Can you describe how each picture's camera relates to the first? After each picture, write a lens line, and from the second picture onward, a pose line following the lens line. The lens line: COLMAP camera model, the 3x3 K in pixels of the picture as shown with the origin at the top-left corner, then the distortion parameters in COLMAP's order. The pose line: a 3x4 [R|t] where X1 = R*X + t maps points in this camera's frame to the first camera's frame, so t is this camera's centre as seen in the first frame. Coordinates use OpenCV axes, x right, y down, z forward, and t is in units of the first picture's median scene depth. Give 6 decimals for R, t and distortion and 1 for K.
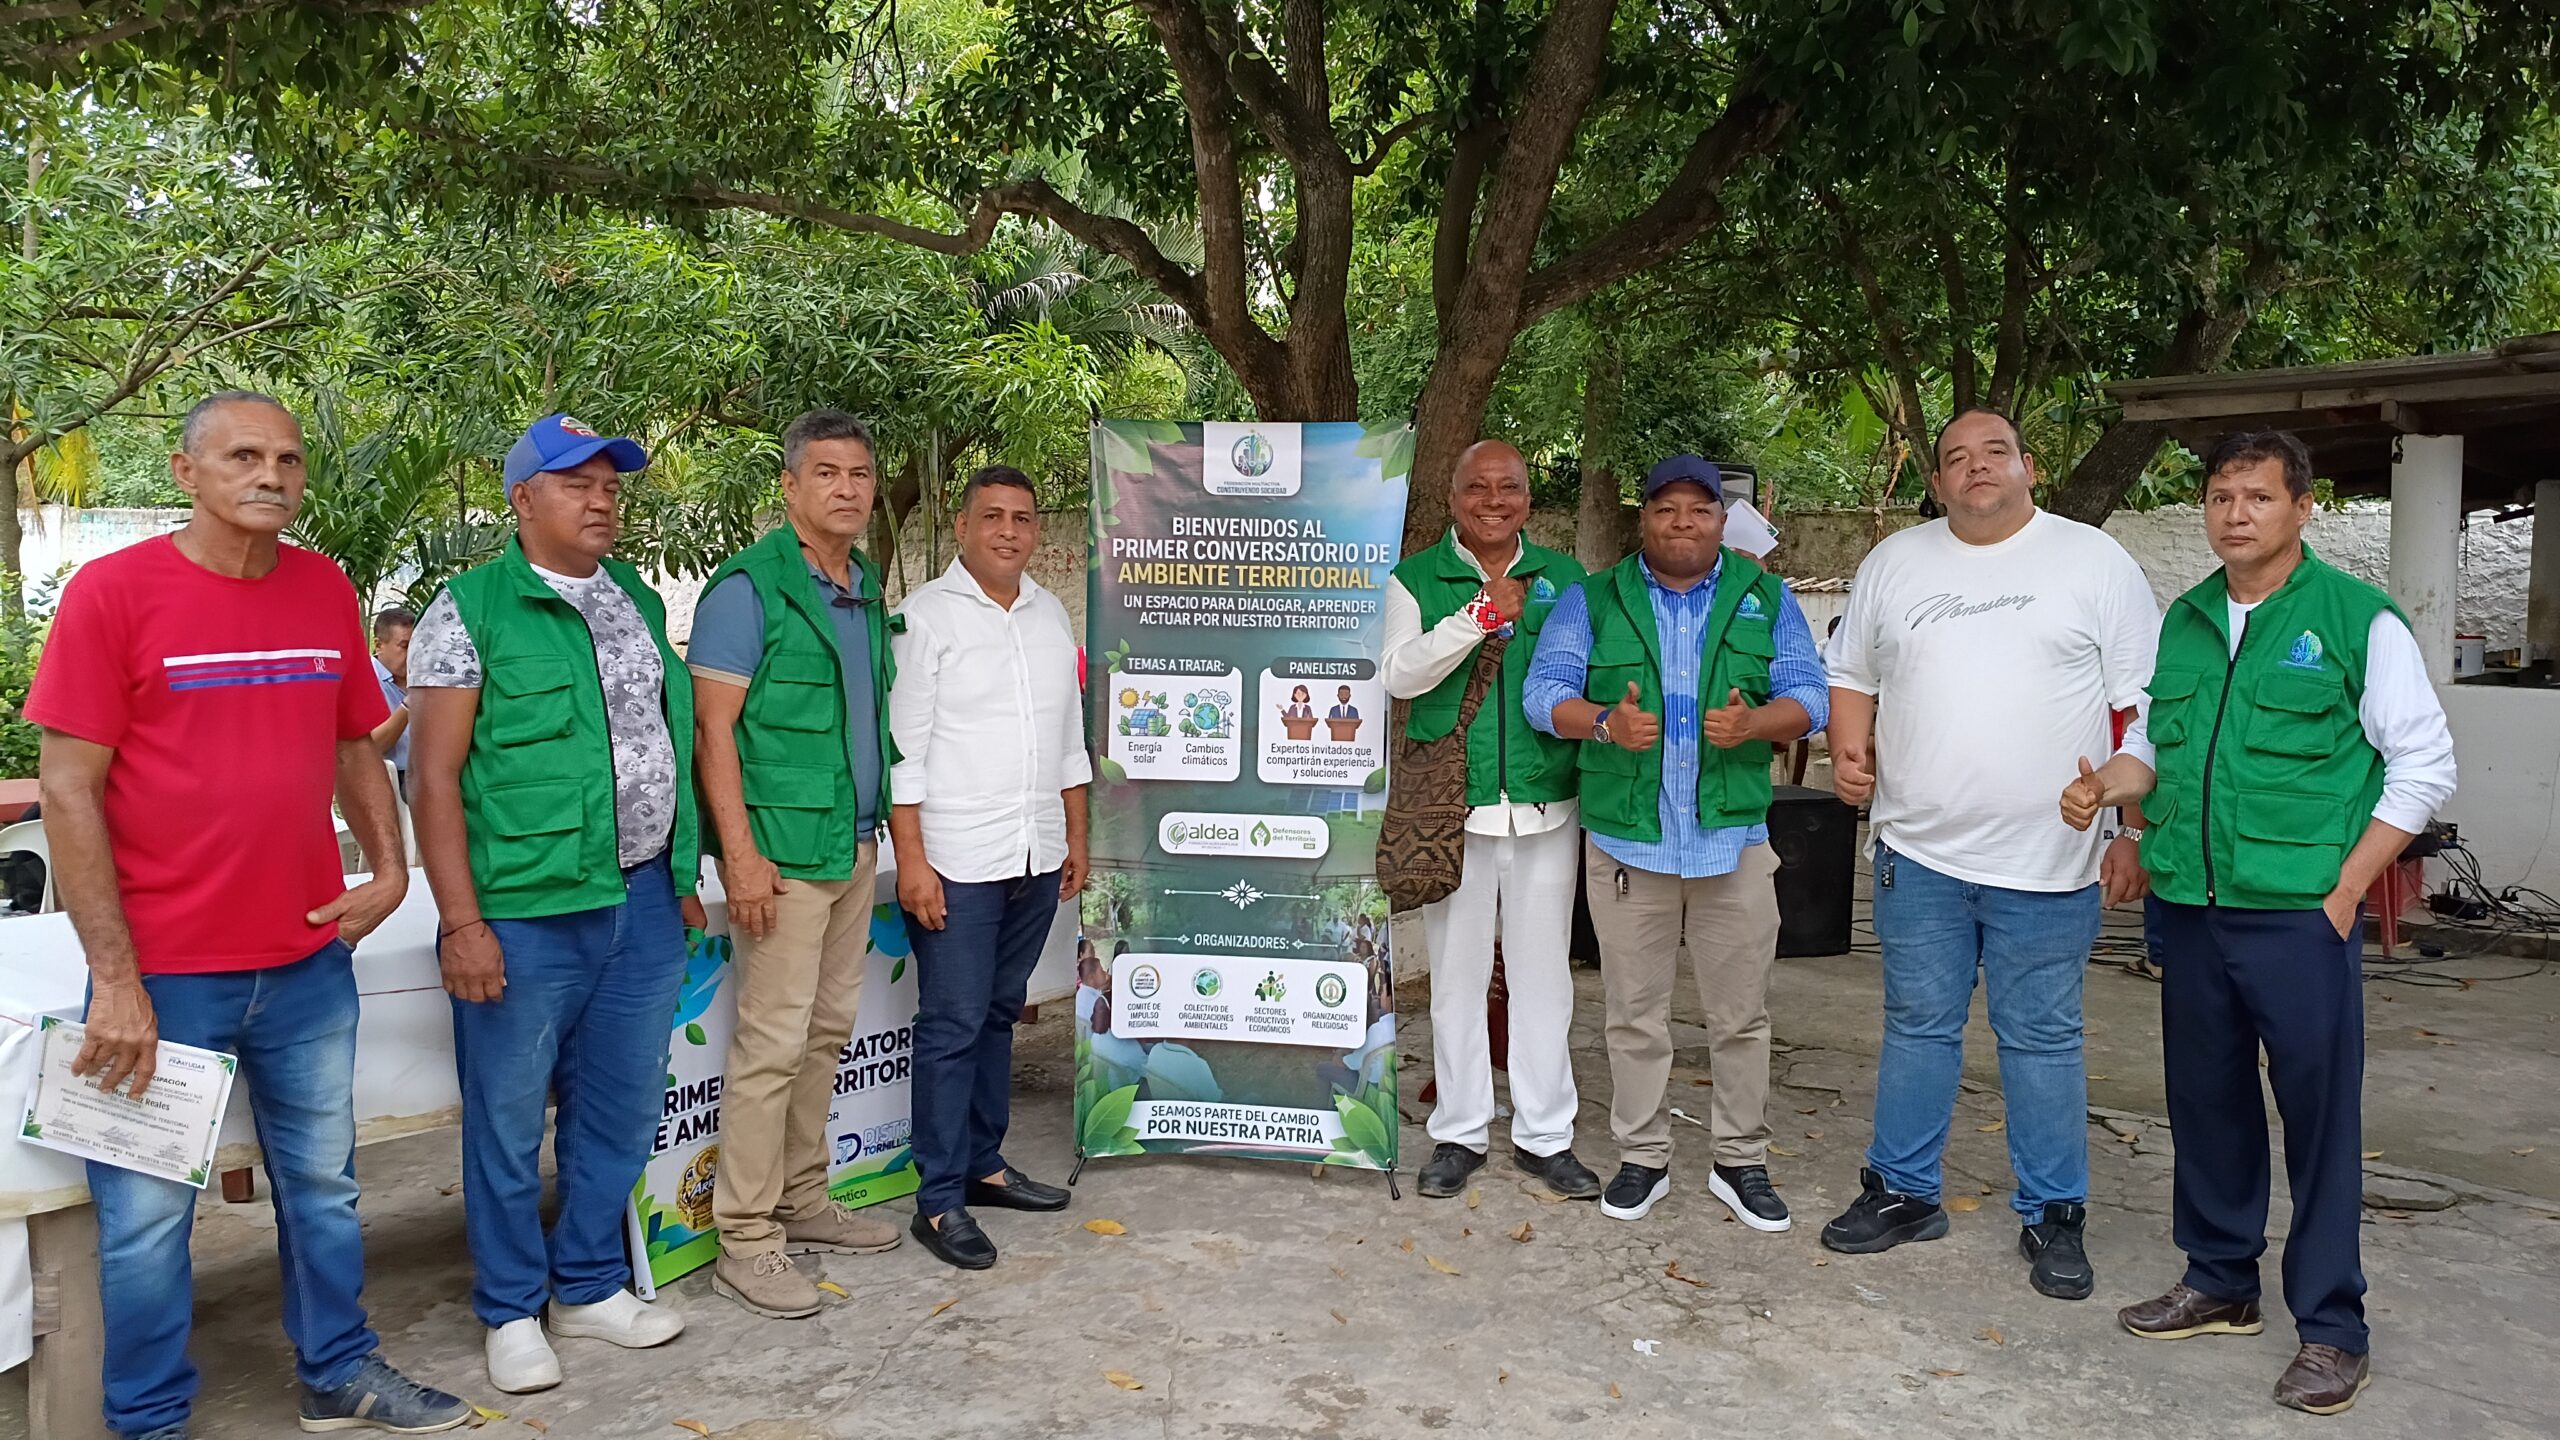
lens RADIAL K [[1879.4, 0, 1269.1], [0, 1879.4, 804.8], [0, 0, 1]] dist [-0.000142, -0.075338]
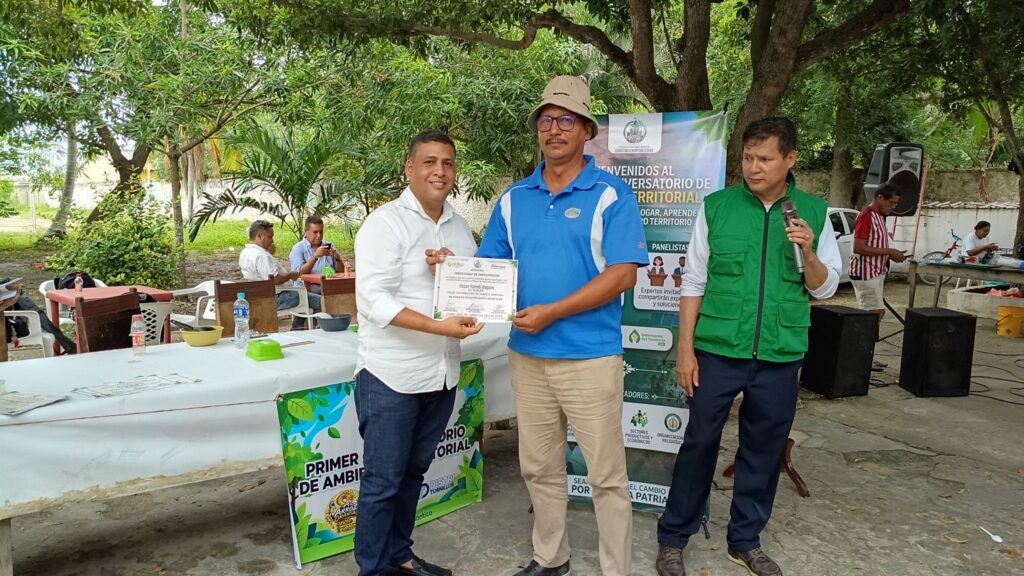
lens RADIAL K [[762.1, 0, 519.1], [0, 762.1, 281.9], [0, 0, 1]] dist [0.026660, -0.075513]
pose [[0.974165, 0.018306, -0.225093, 0.034833], [-0.022495, 0.999618, -0.016062, -0.015450], [0.224713, 0.020710, 0.974205, 0.161816]]
